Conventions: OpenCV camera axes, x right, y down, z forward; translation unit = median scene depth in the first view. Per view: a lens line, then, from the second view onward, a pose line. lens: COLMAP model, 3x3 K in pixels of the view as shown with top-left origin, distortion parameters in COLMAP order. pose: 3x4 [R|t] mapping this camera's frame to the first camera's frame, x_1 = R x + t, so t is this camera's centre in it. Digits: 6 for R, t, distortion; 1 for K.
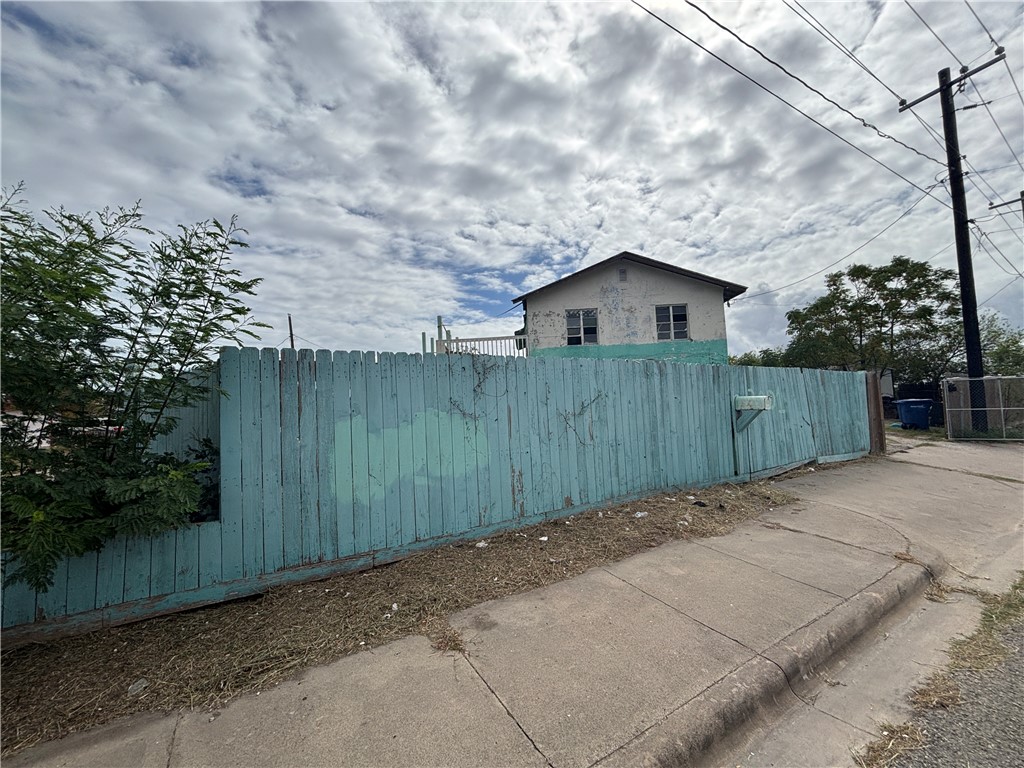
lens RADIAL K [[408.6, 0, 512.0], [0, 408.6, 384.0], [0, 0, 1]] dist [-0.023653, 0.000065]
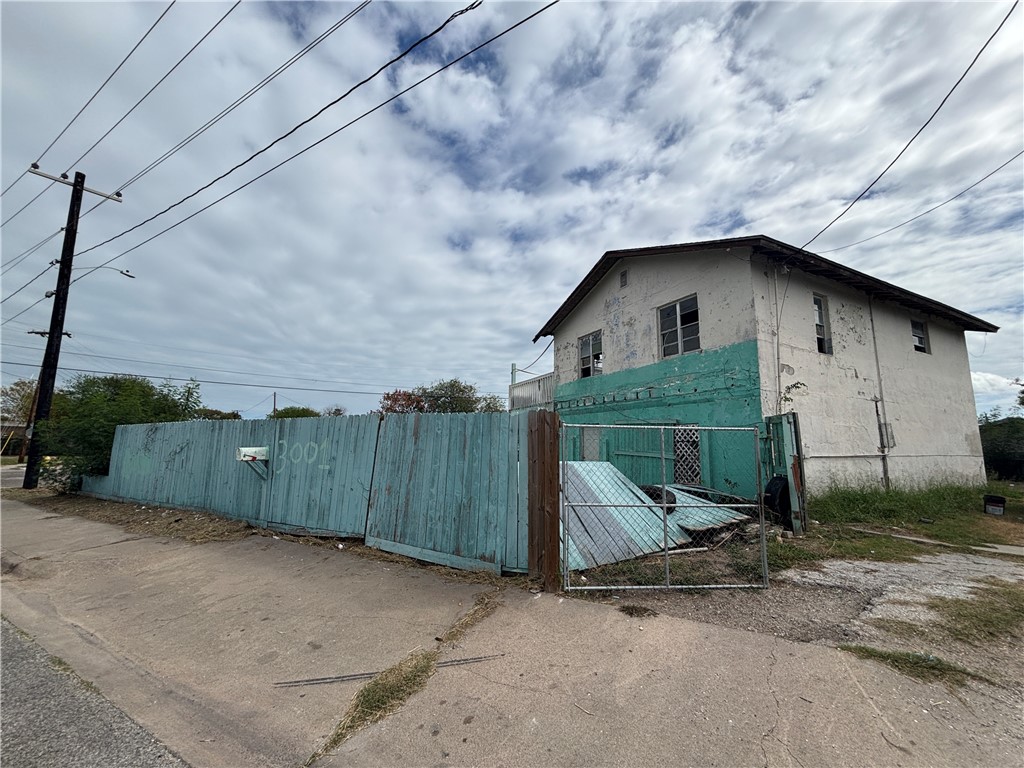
lens RADIAL K [[420.2, 0, 512.0], [0, 420.2, 384.0], [0, 0, 1]] dist [0.023429, -0.000017]
pose [[0.477904, -0.083019, -0.874480, 0.842541], [0.021829, 0.996339, -0.082658, -0.013516], [0.878141, 0.020413, 0.477966, 0.453340]]
